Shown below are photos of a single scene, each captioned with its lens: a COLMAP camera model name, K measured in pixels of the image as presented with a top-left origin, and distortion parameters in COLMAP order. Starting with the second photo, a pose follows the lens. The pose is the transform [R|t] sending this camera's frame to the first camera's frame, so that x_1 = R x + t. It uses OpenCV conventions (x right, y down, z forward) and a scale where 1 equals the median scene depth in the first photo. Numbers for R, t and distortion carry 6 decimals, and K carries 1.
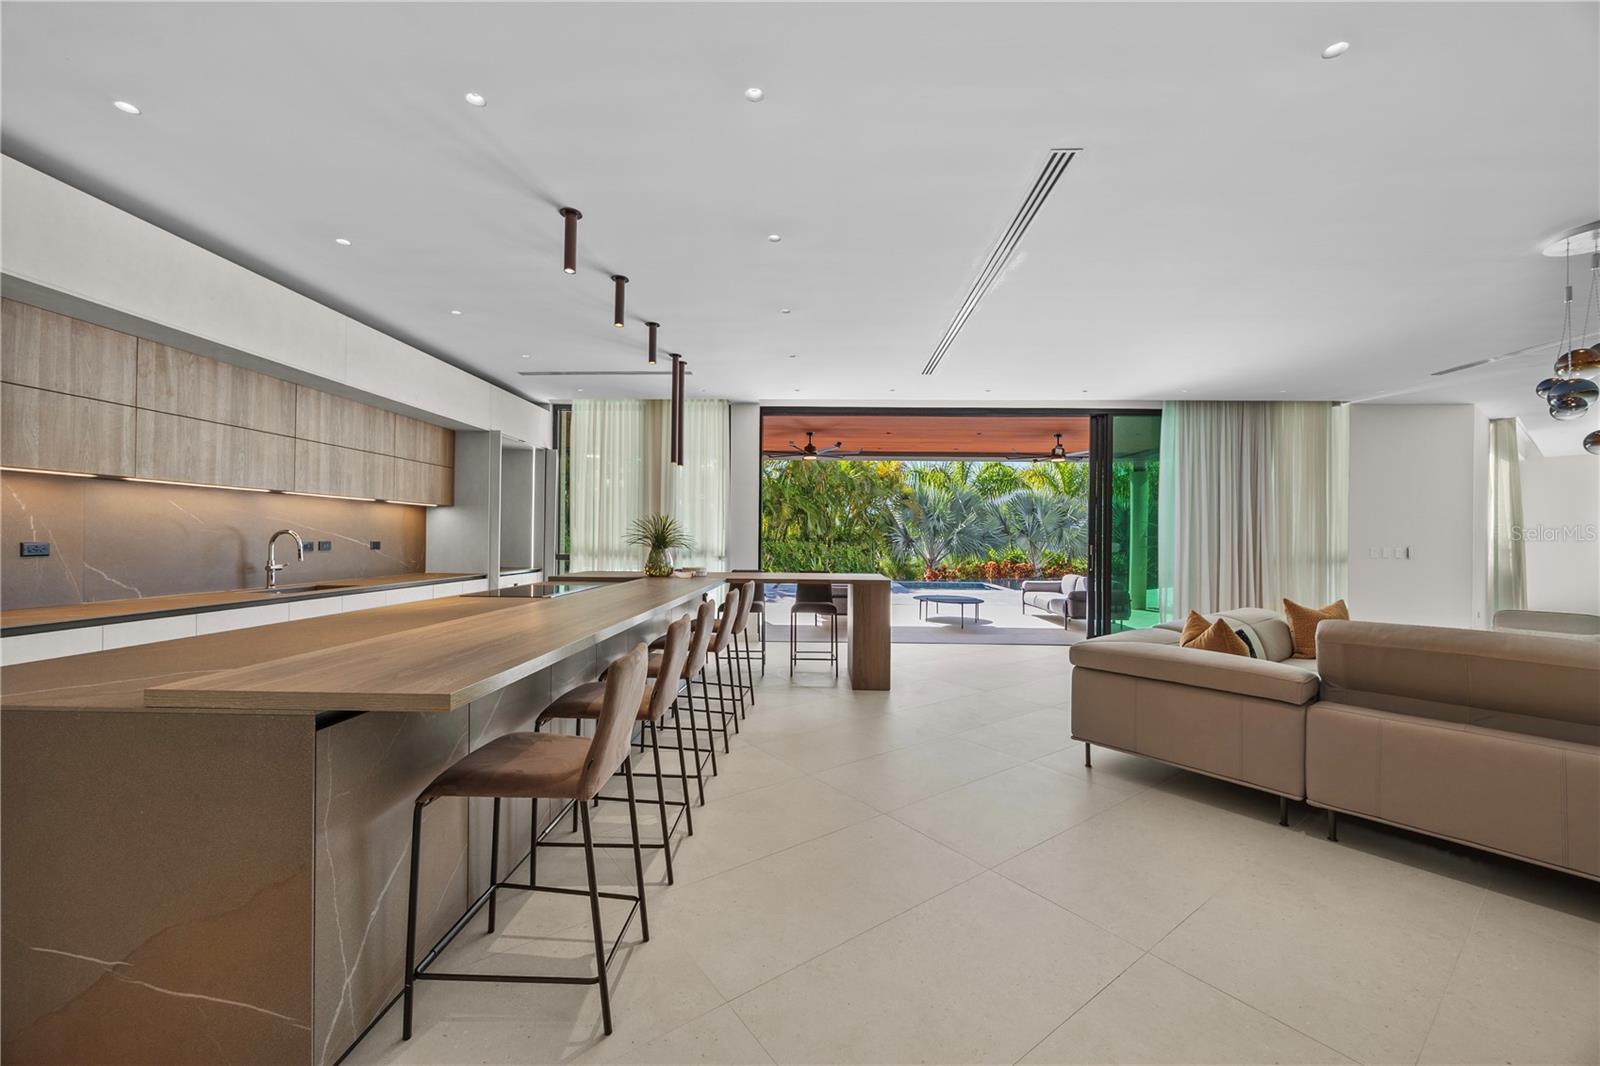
lens RADIAL K [[611.3, 0, 799.4], [0, 611.3, 535.8], [0, 0, 1]] dist [-0.002638, 0.000206]
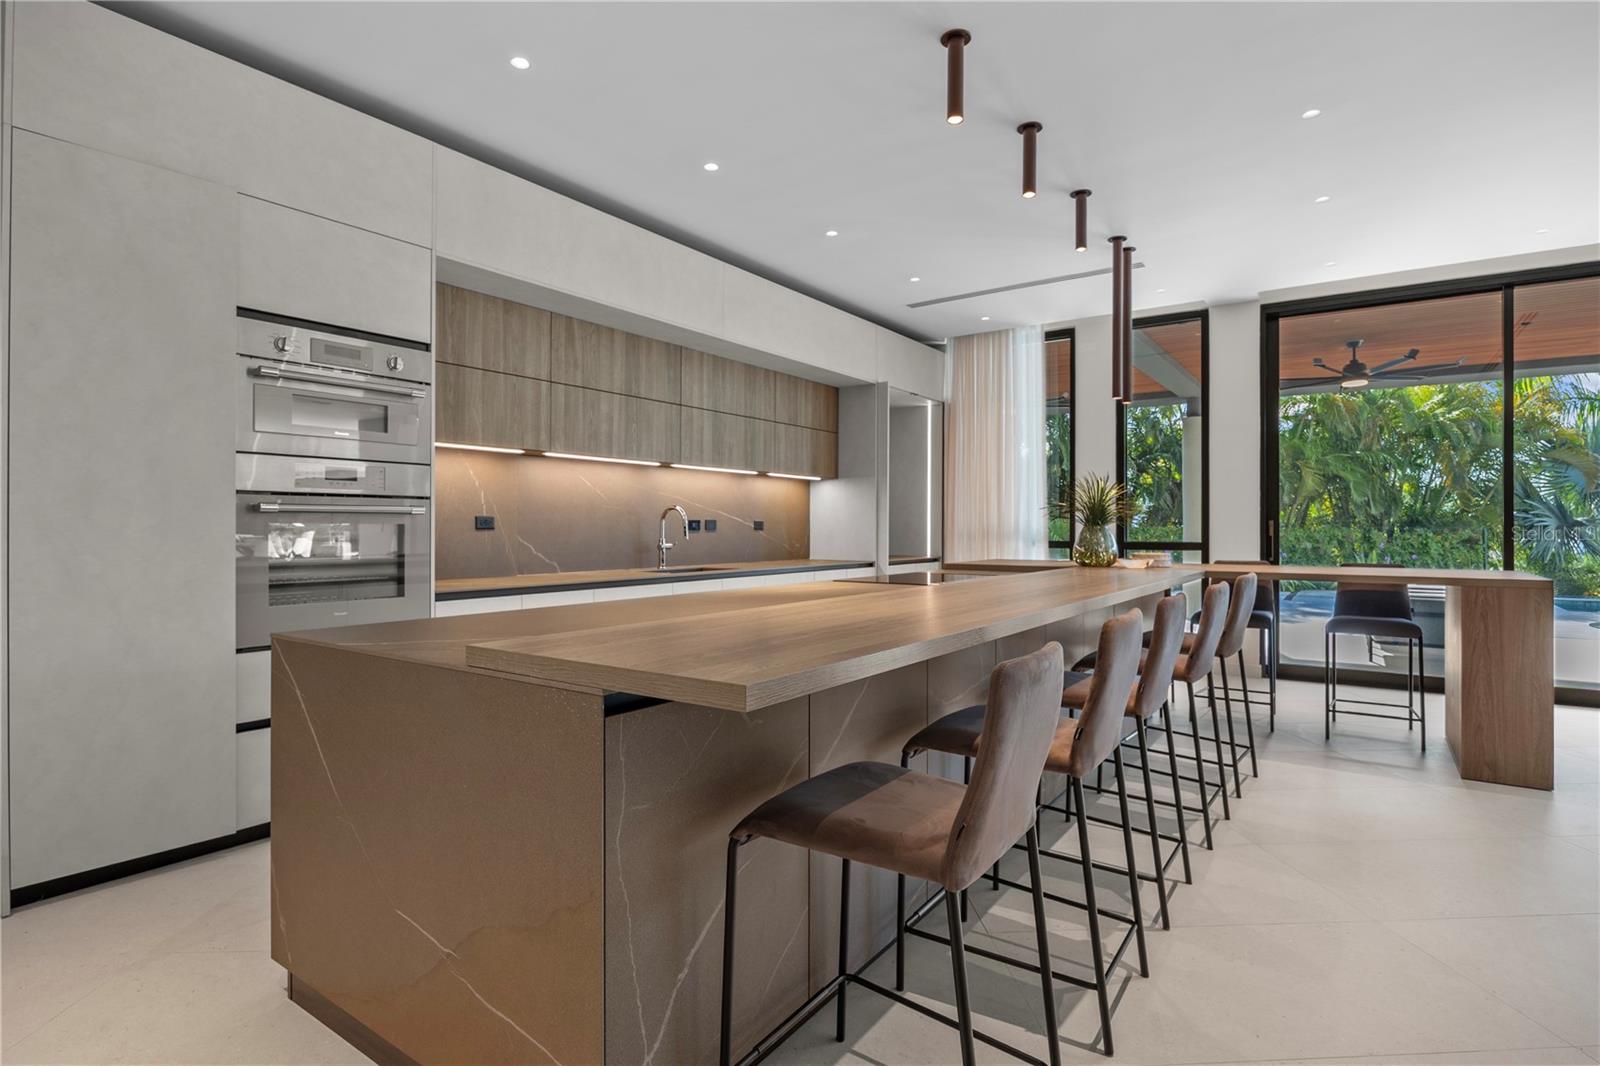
lens RADIAL K [[803.2, 0, 801.3], [0, 803.2, 528.5], [0, 0, 1]] dist [-0.009680, 0.001322]
pose [[0.834857, -0.008030, -0.550409, -0.015572], [0.008790, 0.999961, -0.001256, 0.030986], [0.550397, -0.003790, 0.834894, 0.105148]]
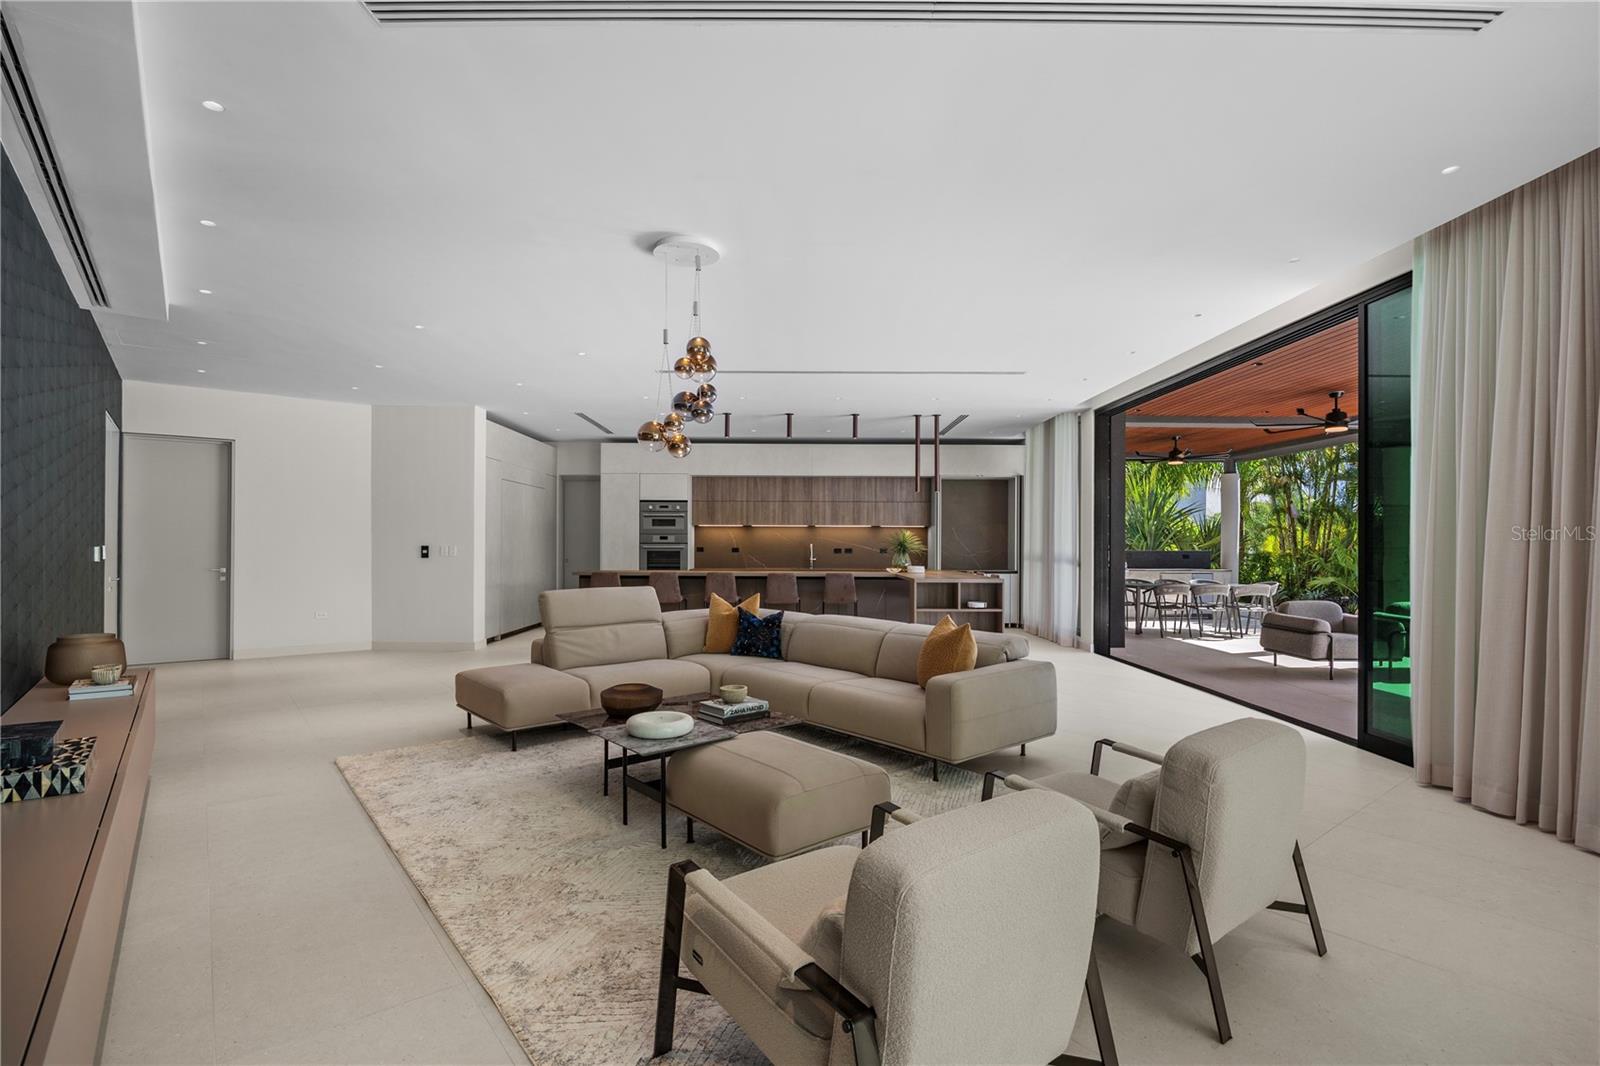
lens RADIAL K [[762.4, 0, 803.4], [0, 762.4, 540.9], [0, 0, 1]] dist [0.000658, 0.000580]
pose [[0.028064, -0.013103, -0.999520, 2.208313], [-0.002651, 0.999910, -0.013183, 0.023497], [0.999603, 0.003020, 0.028027, 0.998525]]
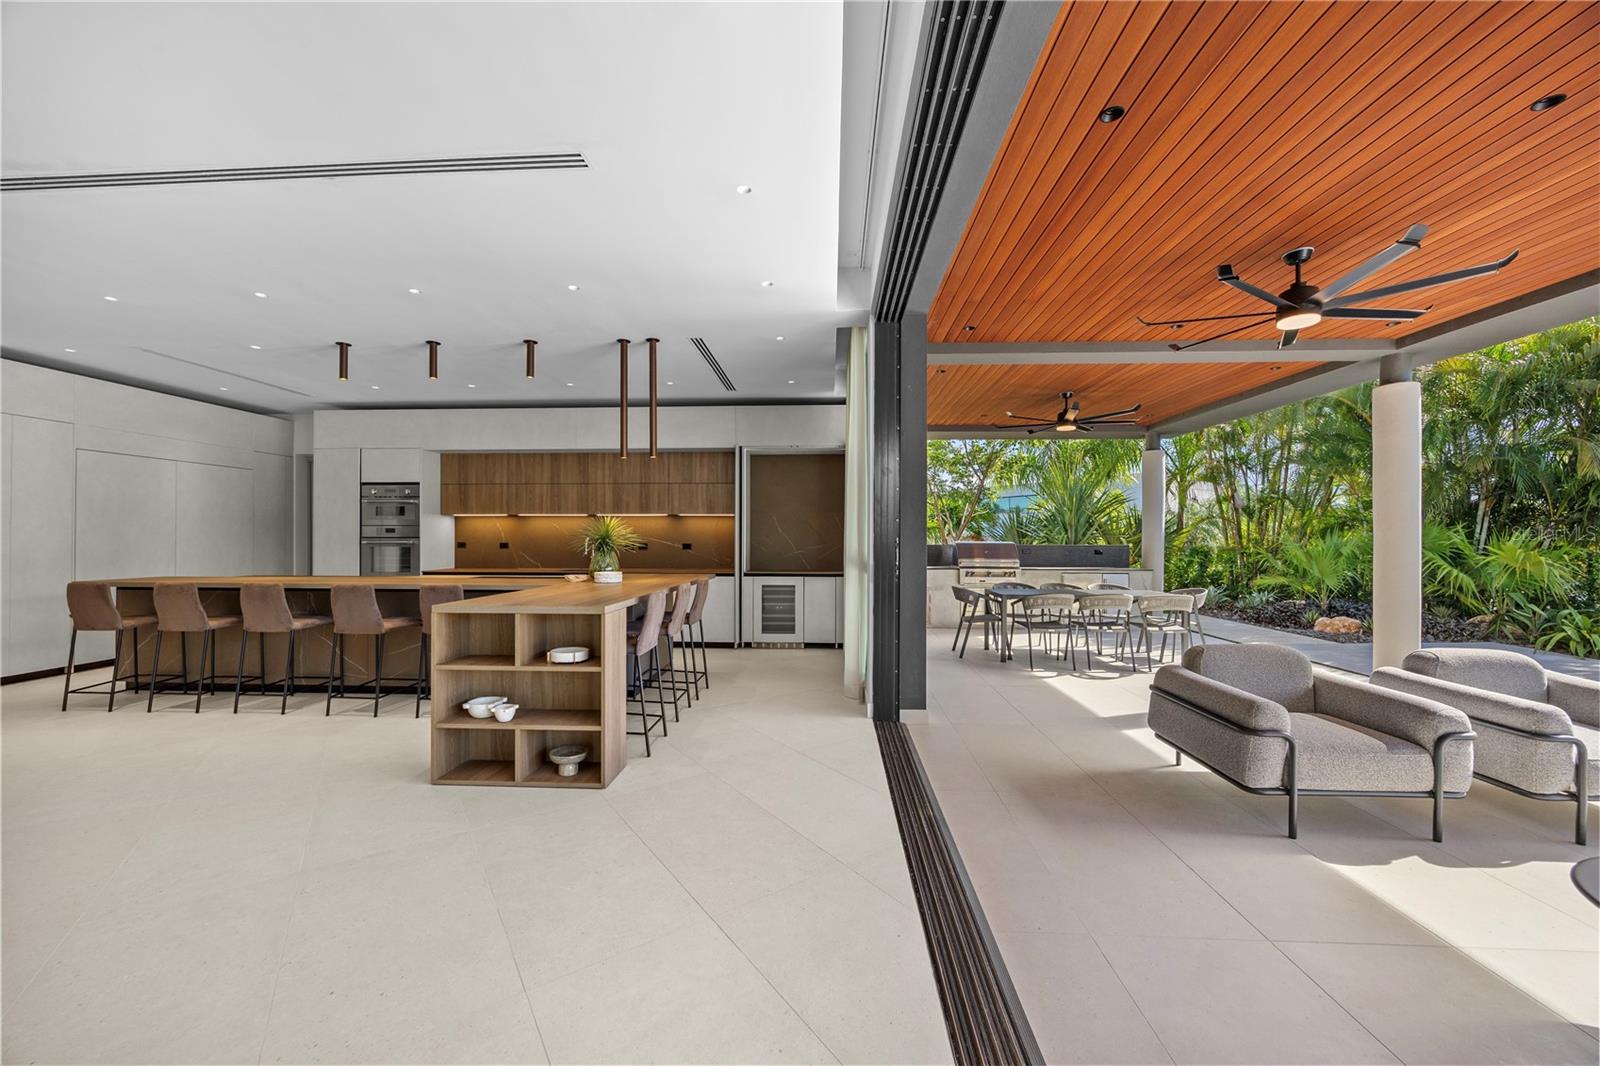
lens RADIAL K [[611.3, 0, 798.4], [0, 611.3, 538.9], [0, 0, 1]] dist [-0.002638, 0.000206]
pose [[-0.034206, -0.008854, -0.999376, 1.012767], [-0.000441, 0.999961, -0.008844, 0.014050], [0.999415, 0.000138, -0.034209, 1.863366]]
